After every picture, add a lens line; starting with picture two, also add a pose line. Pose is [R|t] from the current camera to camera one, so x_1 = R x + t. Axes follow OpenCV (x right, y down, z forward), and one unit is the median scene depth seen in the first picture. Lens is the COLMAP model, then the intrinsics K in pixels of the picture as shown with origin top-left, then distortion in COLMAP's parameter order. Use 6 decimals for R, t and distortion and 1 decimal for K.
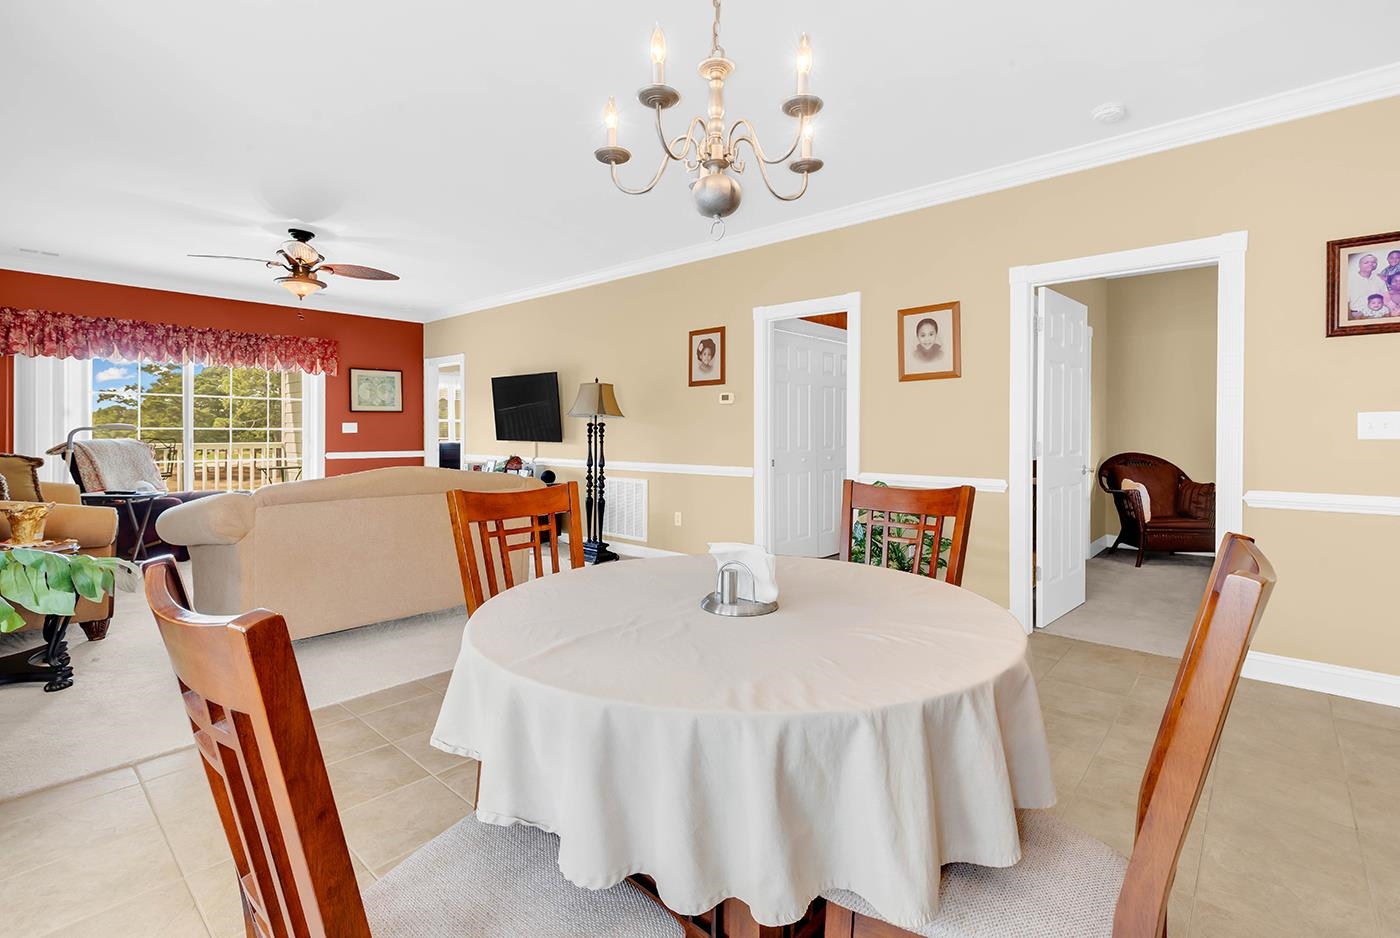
lens RADIAL K [[641.2, 0, 707.5], [0, 641.2, 435.1], [0, 0, 1]] dist [0.000196, 0.000590]
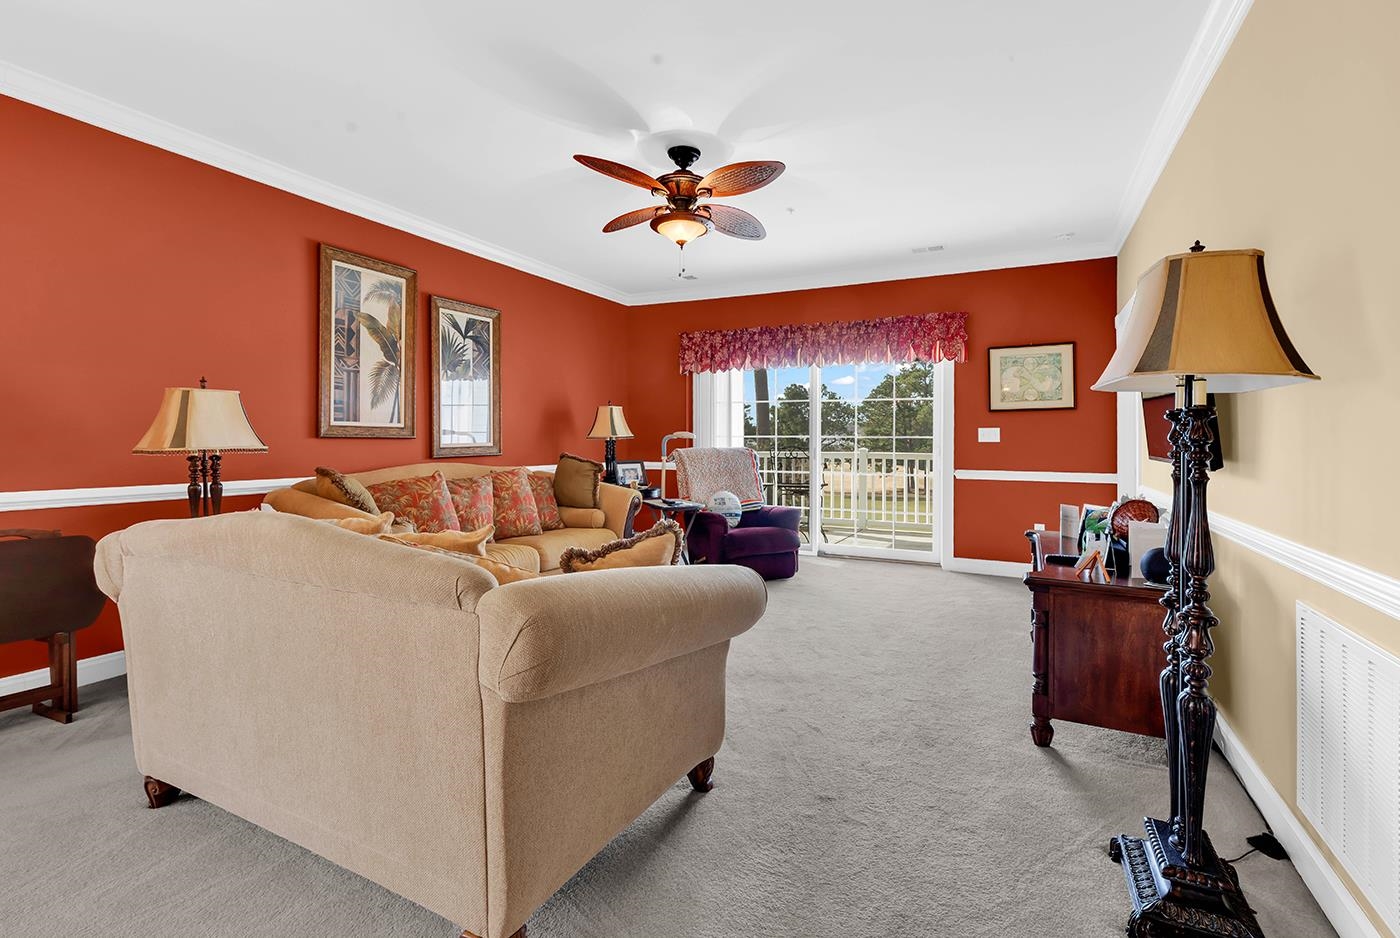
lens RADIAL K [[641.2, 0, 707.5], [0, 641.2, 435.1], [0, 0, 1]] dist [0.000196, 0.000590]
pose [[0.261553, -0.007900, -0.965157, 0.036211], [-0.007251, 0.999922, -0.010150, -0.002640], [0.965162, 0.009653, 0.261476, 0.711047]]
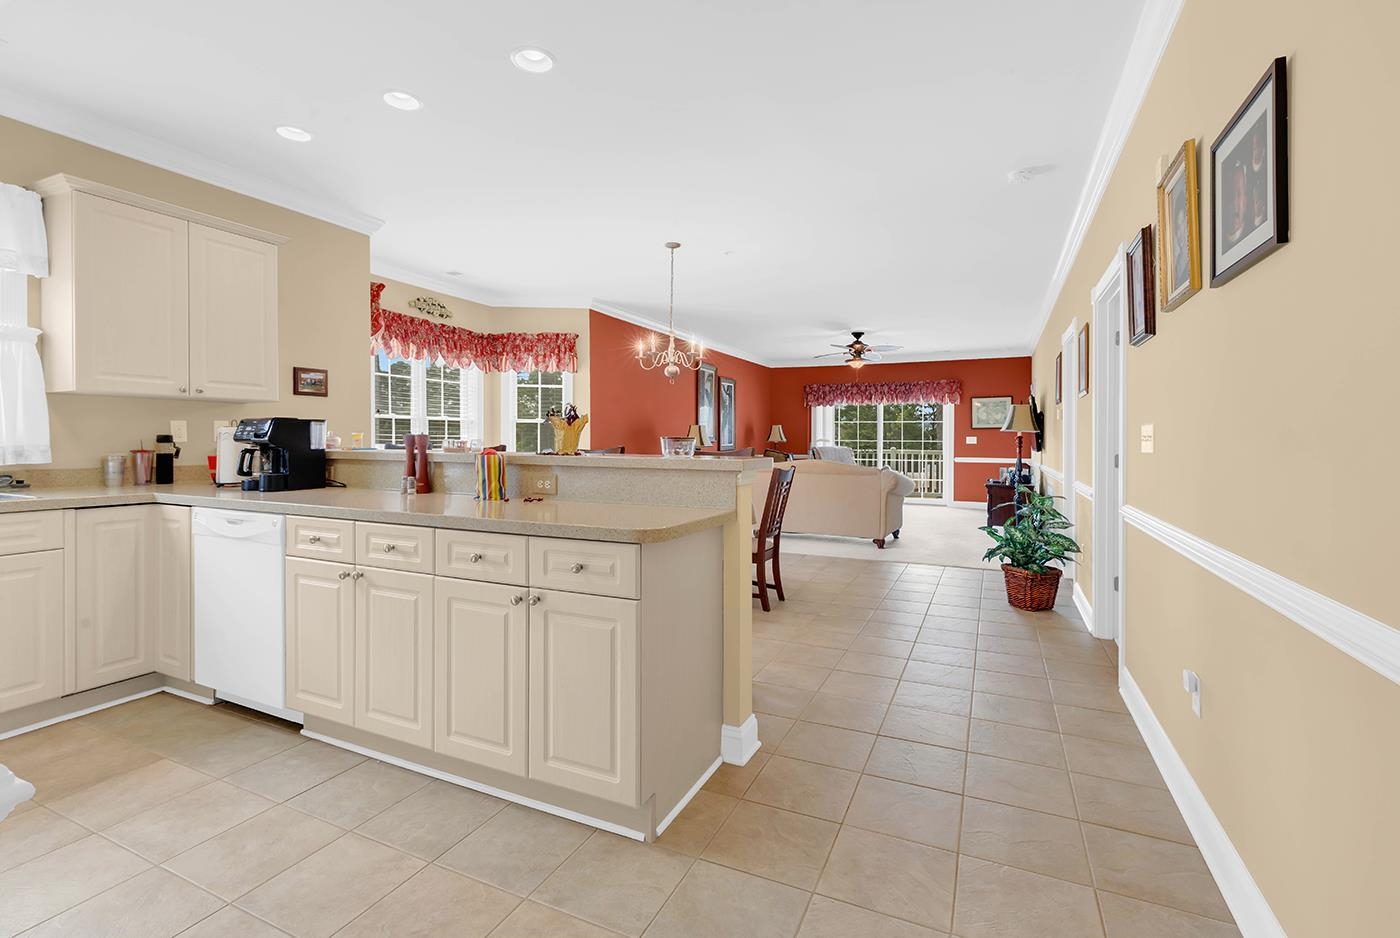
lens RADIAL K [[642.2, 0, 701.2], [0, 642.2, 444.5], [0, 0, 1]] dist [0.003253, 0.000021]
pose [[0.286340, 0.004190, -0.958119, 0.830734], [-0.007782, 0.999968, 0.002048, -0.000708], [0.958097, 0.006869, 0.286363, 0.045384]]
